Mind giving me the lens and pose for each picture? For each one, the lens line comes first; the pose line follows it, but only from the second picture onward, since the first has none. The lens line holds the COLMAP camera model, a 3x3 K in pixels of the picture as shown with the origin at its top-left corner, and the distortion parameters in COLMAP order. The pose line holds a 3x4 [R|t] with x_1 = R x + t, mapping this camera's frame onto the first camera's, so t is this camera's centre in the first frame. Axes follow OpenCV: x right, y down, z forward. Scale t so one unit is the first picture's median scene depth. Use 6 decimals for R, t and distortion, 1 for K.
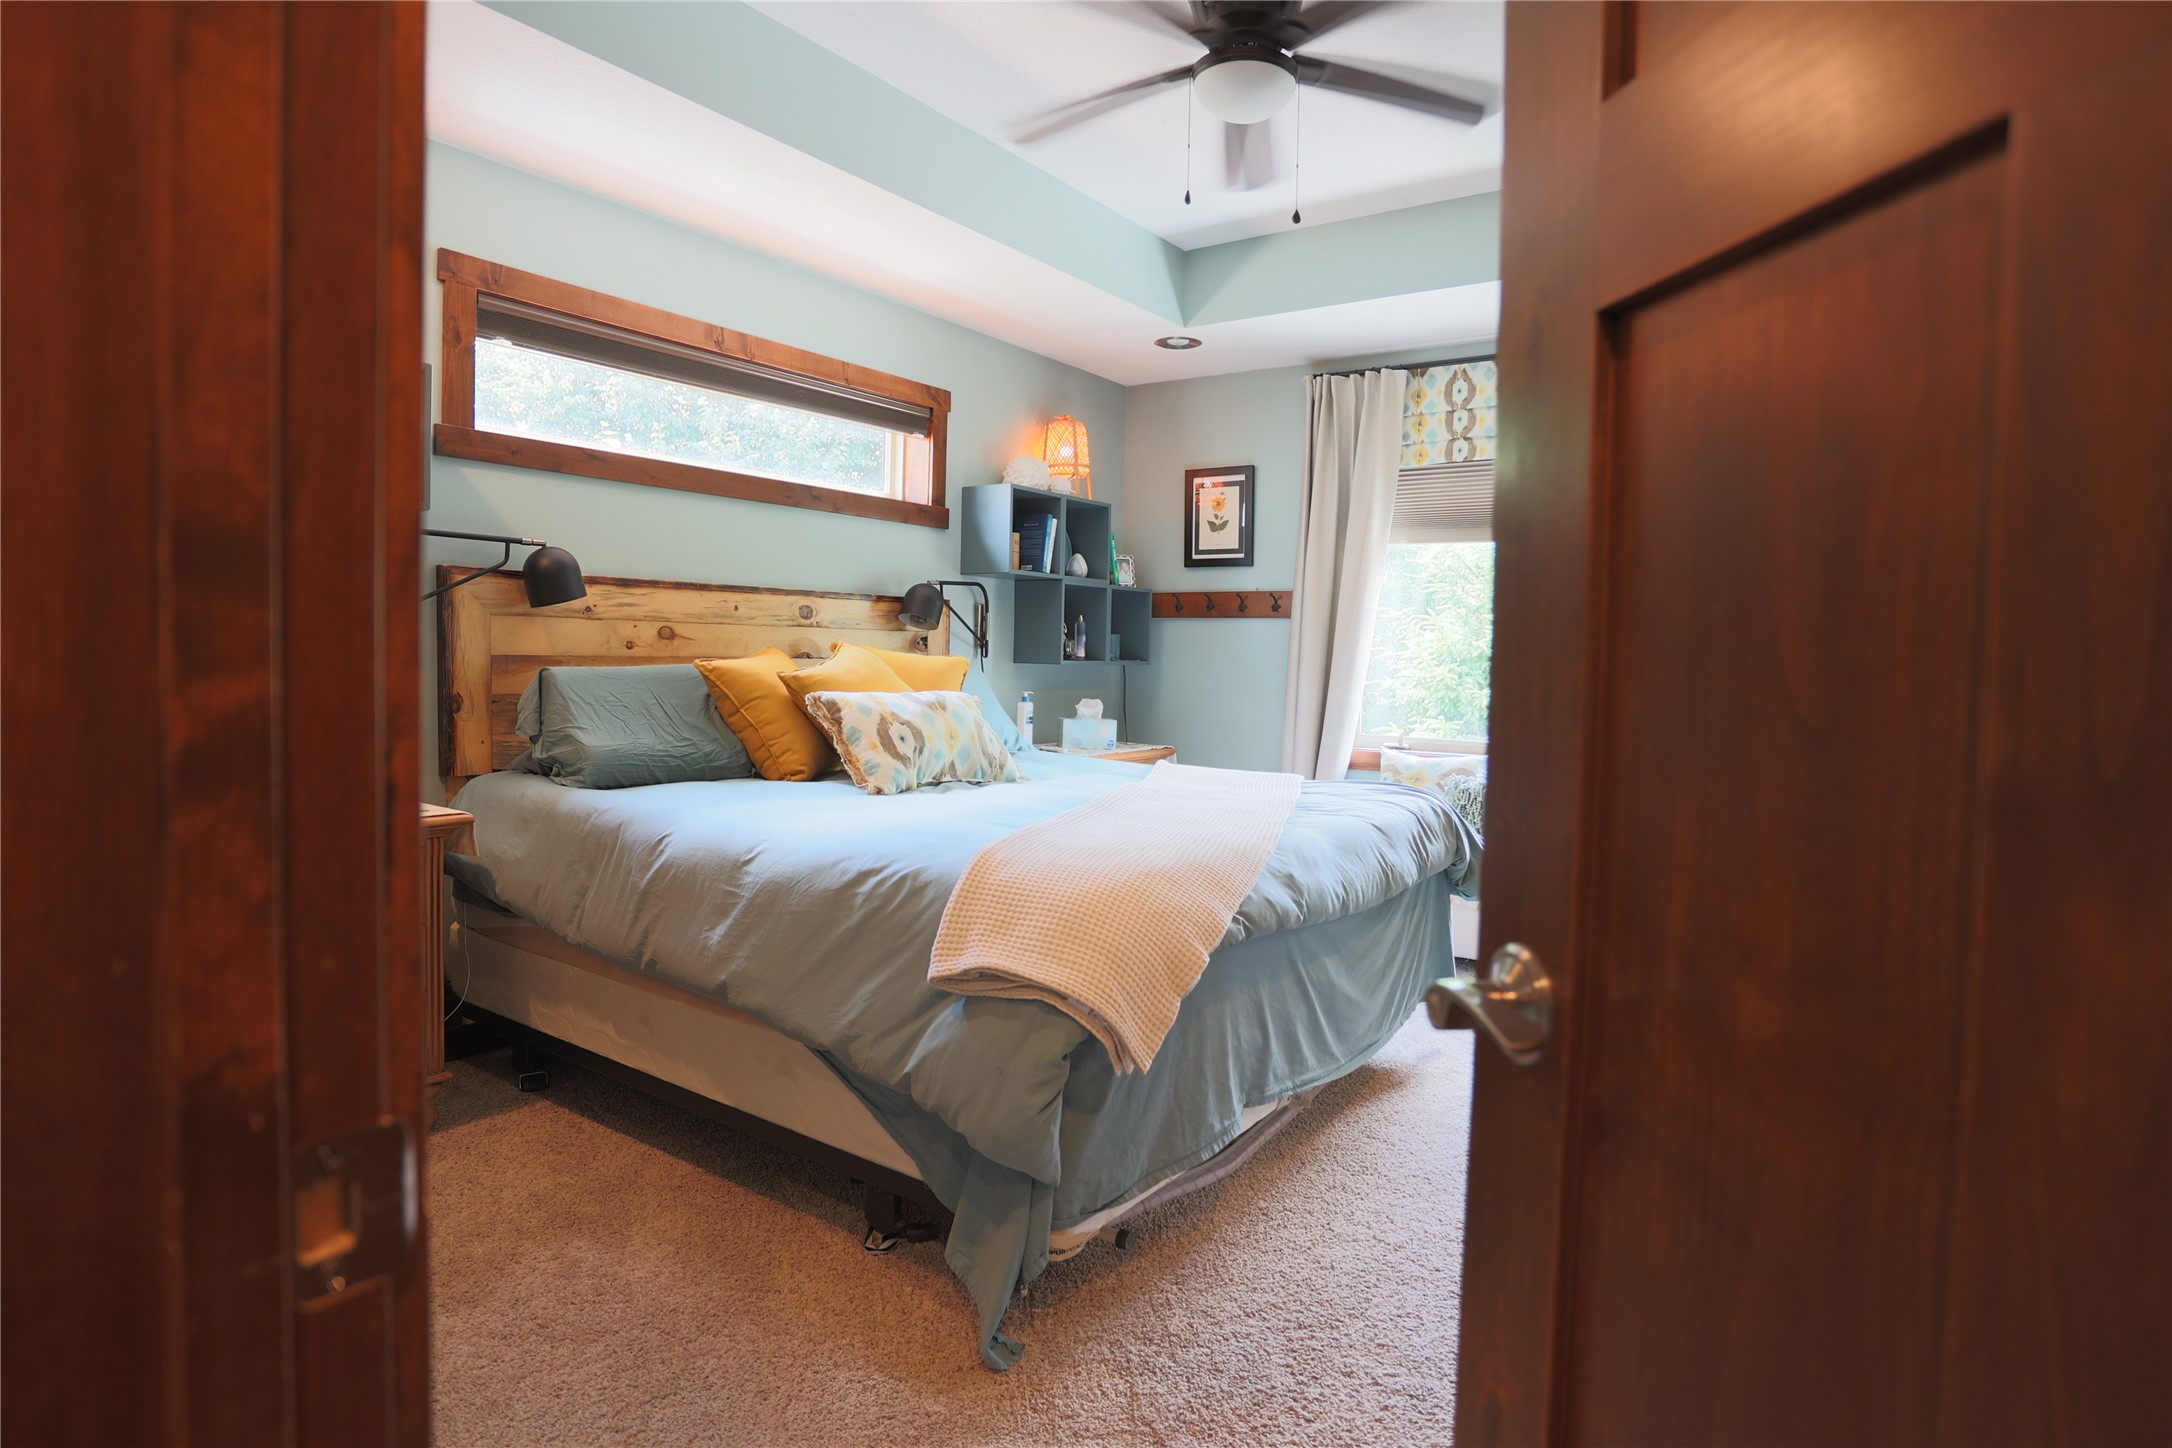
lens RADIAL K [[1225.5, 0, 1071.7], [0, 1225.5, 722.1], [0, 0, 1]] dist [-0.057911, 0.004557]
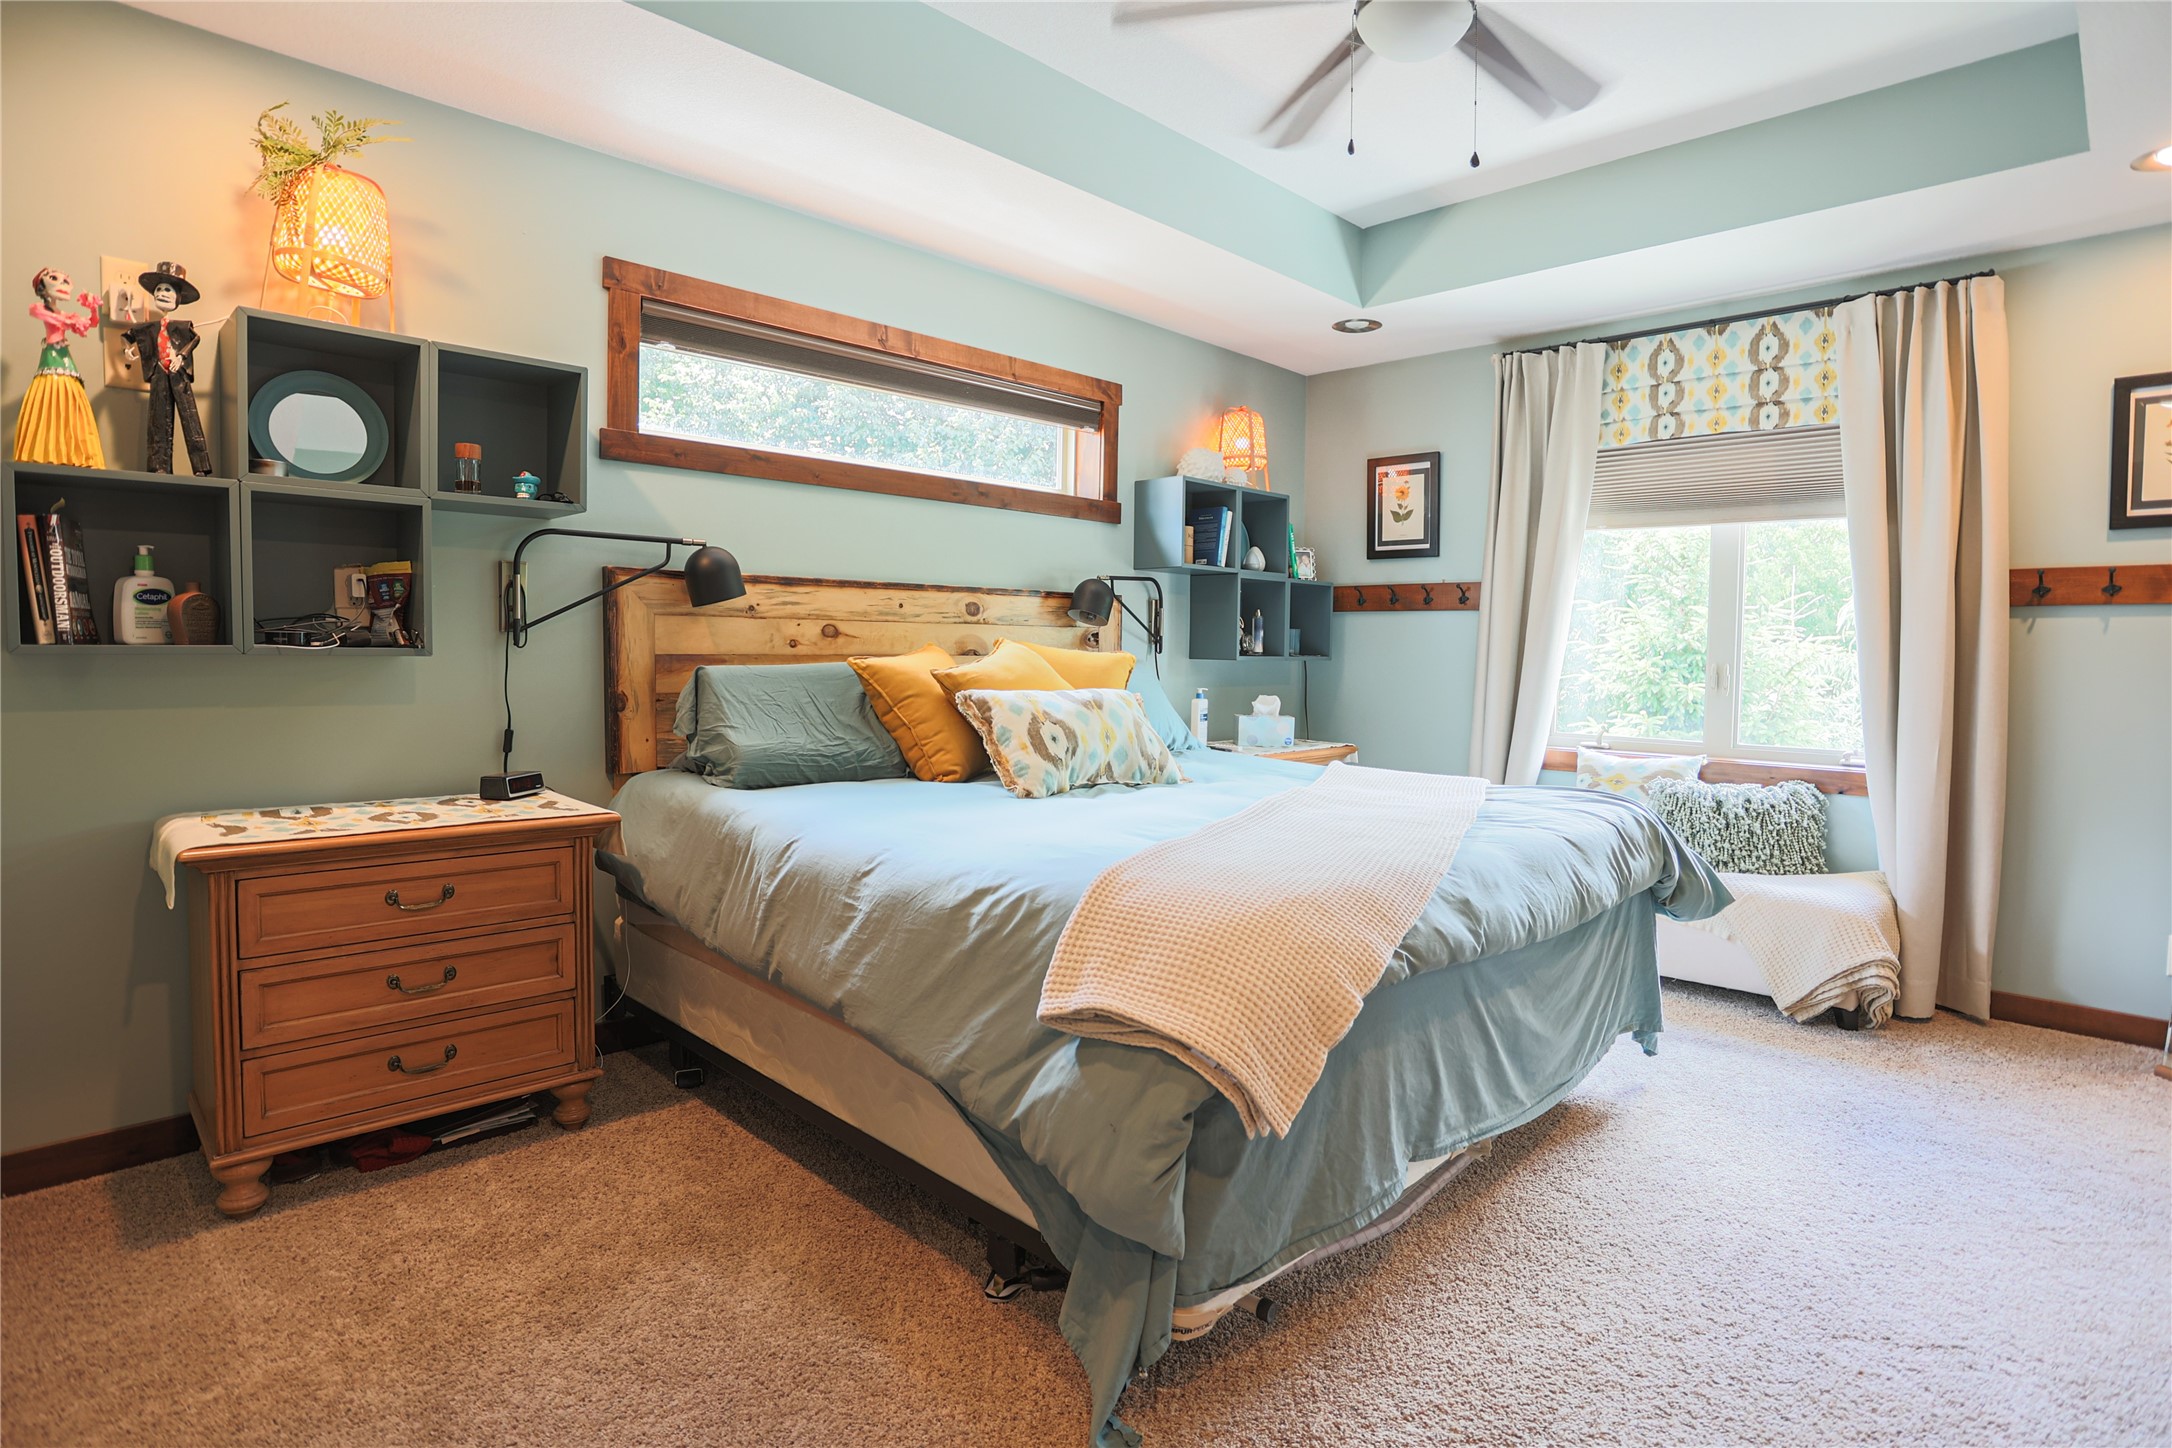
lens RADIAL K [[1162.3, 0, 1078.9], [0, 1162.3, 712.3], [0, 0, 1]] dist [-0.072397, 0.032688]
pose [[0.986608, 0.001523, -0.163105, 0.032498], [-0.001813, 0.999997, -0.001633, -0.006394], [0.163102, 0.001907, 0.986607, 0.115754]]
